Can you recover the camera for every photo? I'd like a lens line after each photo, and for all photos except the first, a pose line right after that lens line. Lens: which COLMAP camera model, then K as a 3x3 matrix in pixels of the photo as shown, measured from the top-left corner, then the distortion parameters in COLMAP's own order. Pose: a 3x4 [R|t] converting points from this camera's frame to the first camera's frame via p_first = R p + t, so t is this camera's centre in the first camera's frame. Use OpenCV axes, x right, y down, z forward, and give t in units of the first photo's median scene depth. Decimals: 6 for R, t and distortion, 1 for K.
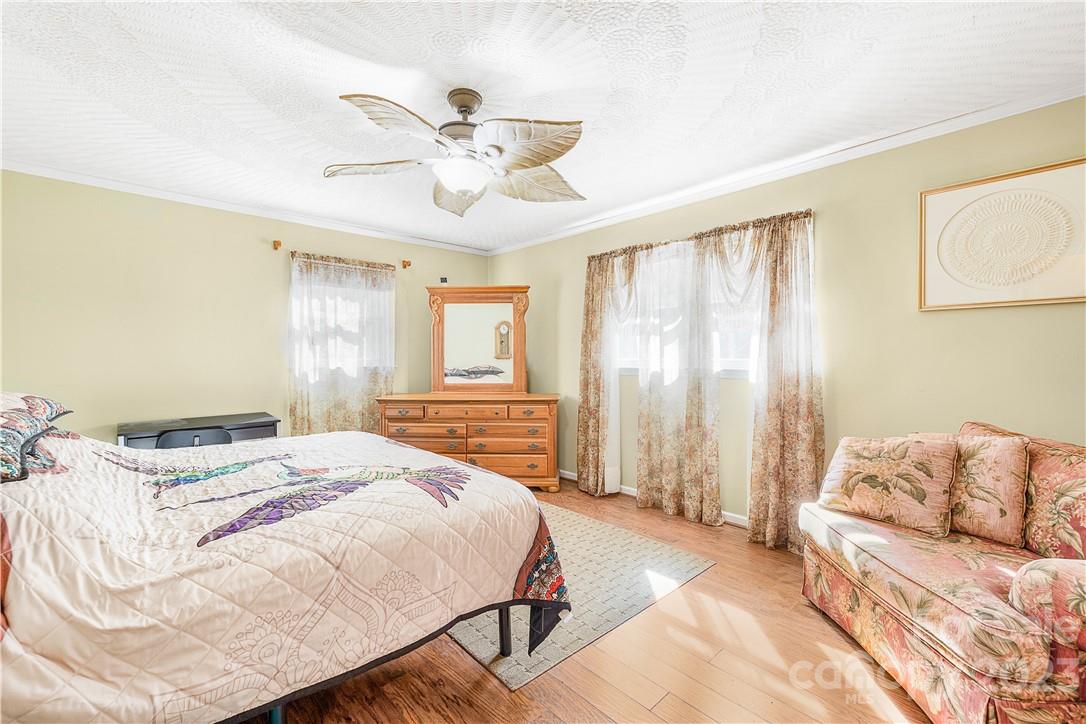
lens RADIAL K [[457.7, 0, 539.2], [0, 457.7, 353.5], [0, 0, 1]] dist [0.001878, 0.000091]
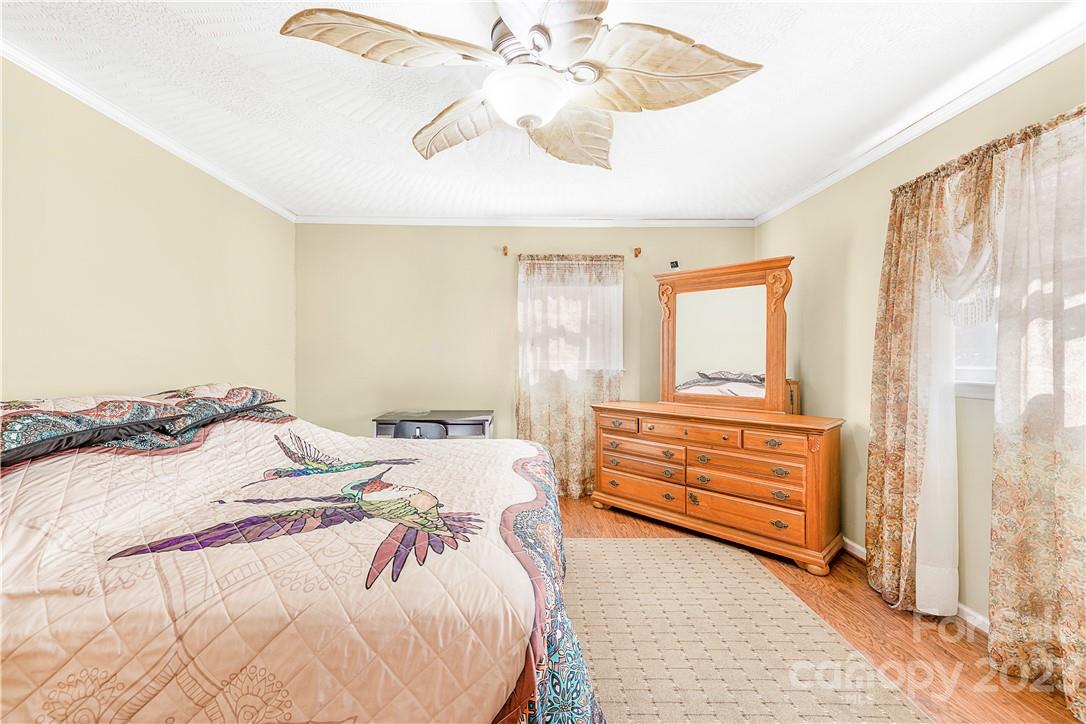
lens RADIAL K [[454.0, 0, 541.3], [0, 454.0, 357.4], [0, 0, 1]] dist [0.019783, -0.000117]
pose [[0.746696, 0.006052, -0.665138, 0.169492], [-0.002983, 0.999979, 0.005750, -0.000667], [0.665159, -0.002309, 0.746698, 0.272142]]
